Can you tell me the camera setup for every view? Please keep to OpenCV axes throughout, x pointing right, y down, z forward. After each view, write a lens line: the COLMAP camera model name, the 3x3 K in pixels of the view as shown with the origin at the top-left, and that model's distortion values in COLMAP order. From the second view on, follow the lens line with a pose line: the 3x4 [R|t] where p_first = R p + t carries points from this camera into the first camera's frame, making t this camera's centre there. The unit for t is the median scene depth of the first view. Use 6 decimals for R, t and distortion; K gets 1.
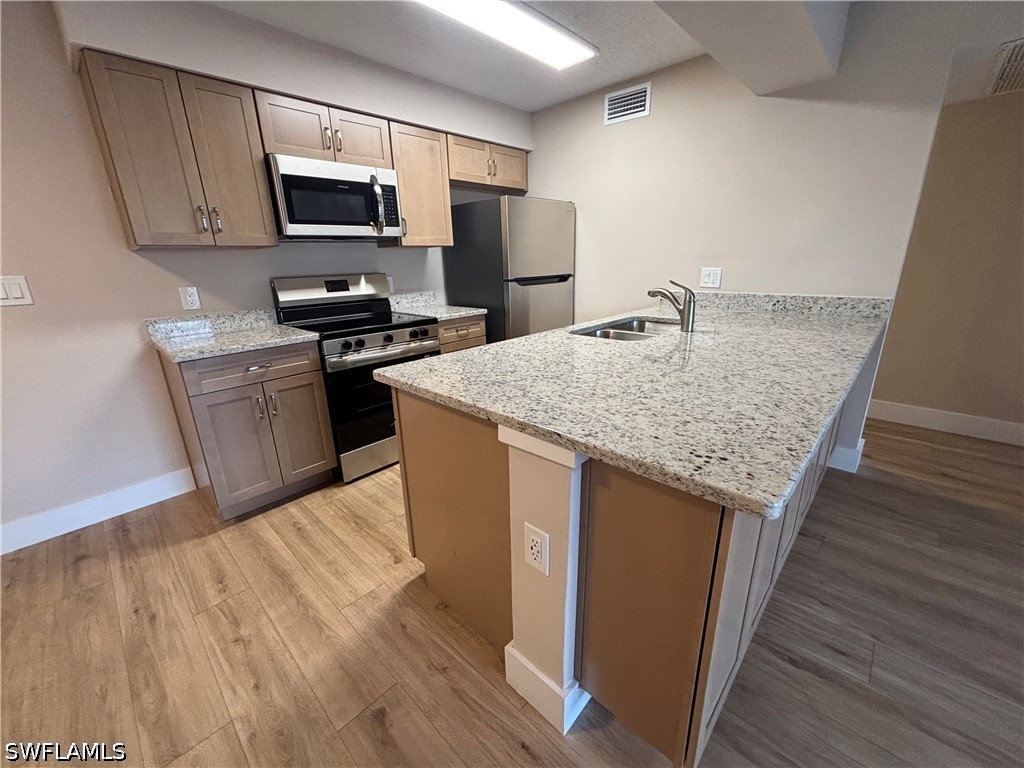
lens RADIAL K [[411.4, 0, 512.0], [0, 411.4, 384.0], [0, 0, 1]] dist [0.002792, 0.000181]
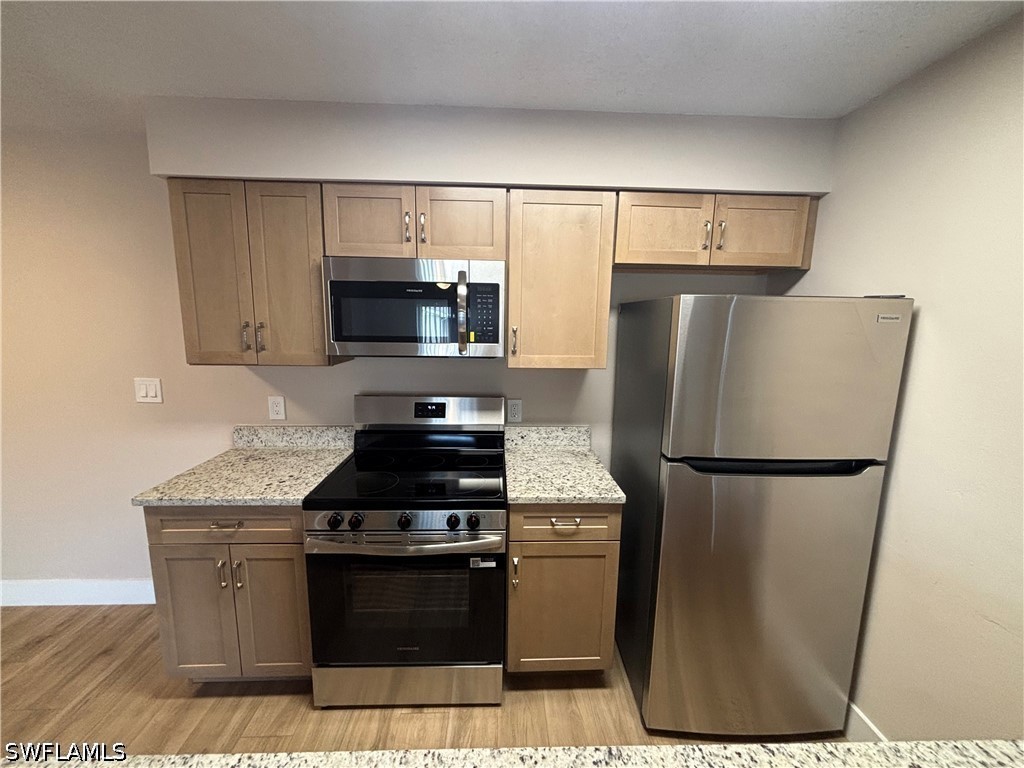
lens RADIAL K [[411.4, 0, 512.0], [0, 411.4, 384.0], [0, 0, 1]] dist [0.002792, 0.000181]
pose [[0.717948, 0.153968, -0.678856, 0.205302], [-0.239791, 0.970245, -0.033542, -0.326201], [0.653492, 0.186865, 0.733505, 0.597339]]
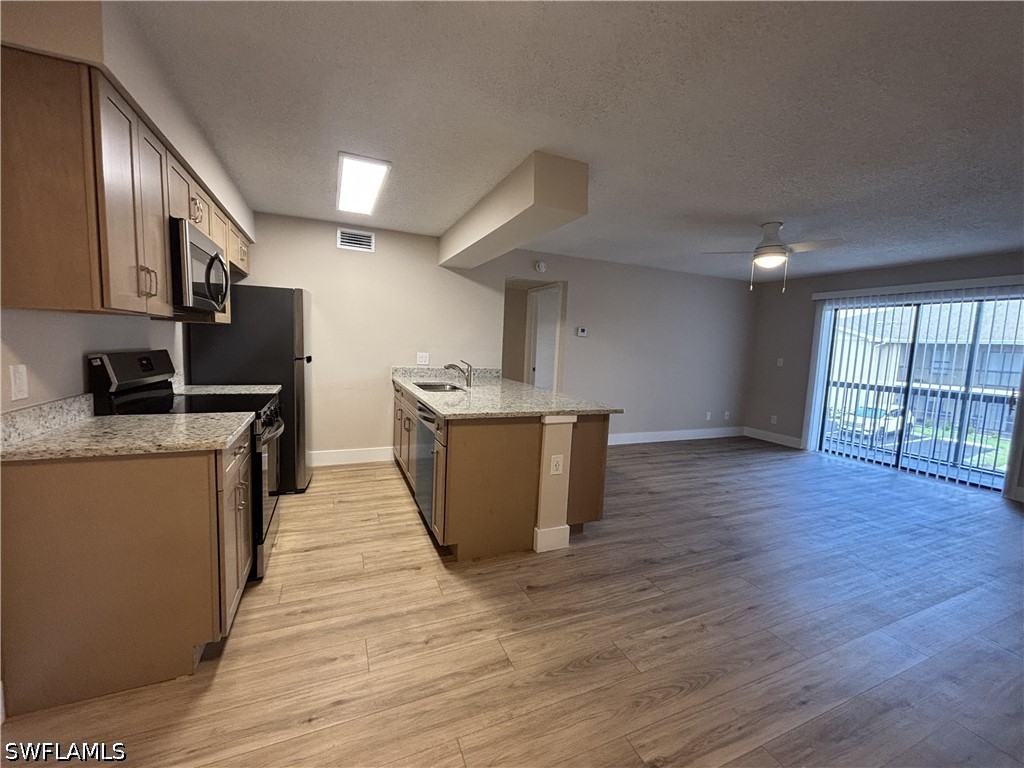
lens RADIAL K [[411.4, 0, 512.0], [0, 411.4, 384.0], [0, 0, 1]] dist [0.002792, 0.000181]
pose [[0.393922, -0.047685, 0.917906, -0.969832], [0.224017, 0.973519, -0.045564, -0.006291], [-0.891427, 0.223576, 0.394173, 0.072440]]
